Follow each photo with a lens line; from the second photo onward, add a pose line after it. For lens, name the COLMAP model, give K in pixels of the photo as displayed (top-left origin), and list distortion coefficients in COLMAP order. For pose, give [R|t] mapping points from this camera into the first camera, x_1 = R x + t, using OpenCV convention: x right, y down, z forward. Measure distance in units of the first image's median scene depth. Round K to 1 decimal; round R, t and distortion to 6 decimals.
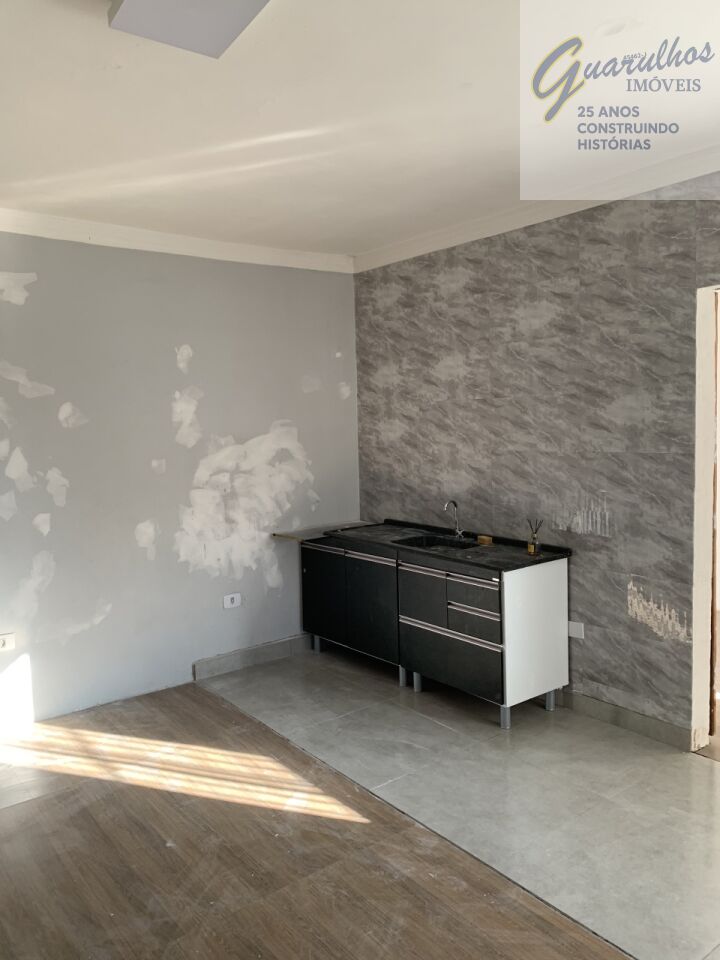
lens RADIAL K [[729.0, 0, 349.9], [0, 729.0, 481.2], [0, 0, 1]] dist [0.056167, -0.072428]
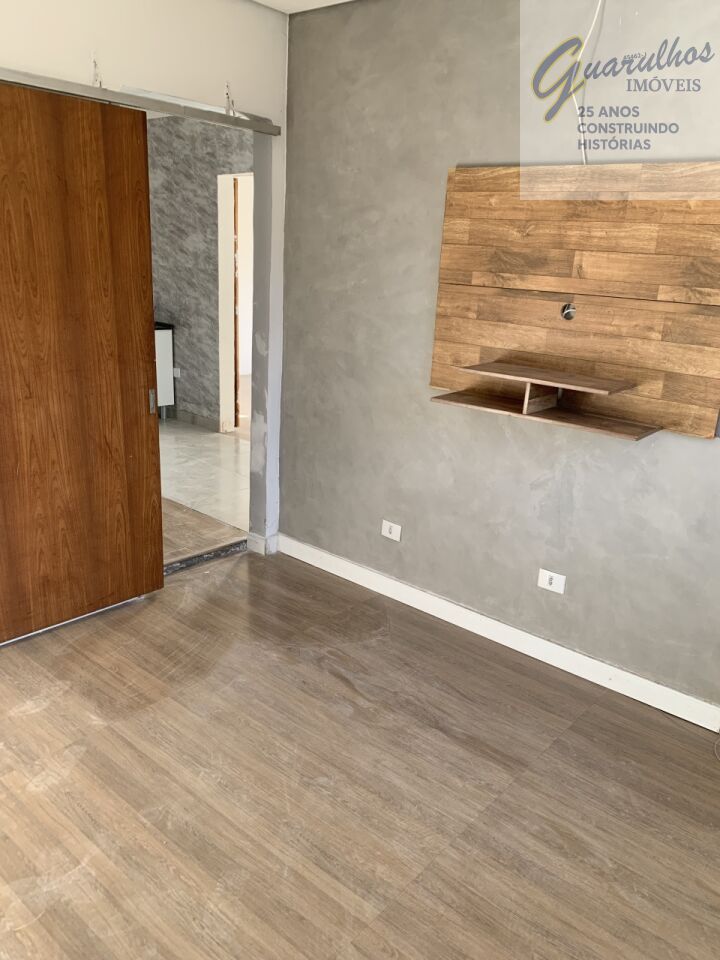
lens RADIAL K [[729.0, 0, 362.5], [0, 729.0, 487.0], [0, 0, 1]] dist [0.056167, -0.072428]
pose [[0.976960, 0.024026, 0.212065, 0.376297], [-0.067751, 0.977160, 0.201416, 0.086437], [-0.202382, -0.211143, 0.956274, -0.820452]]
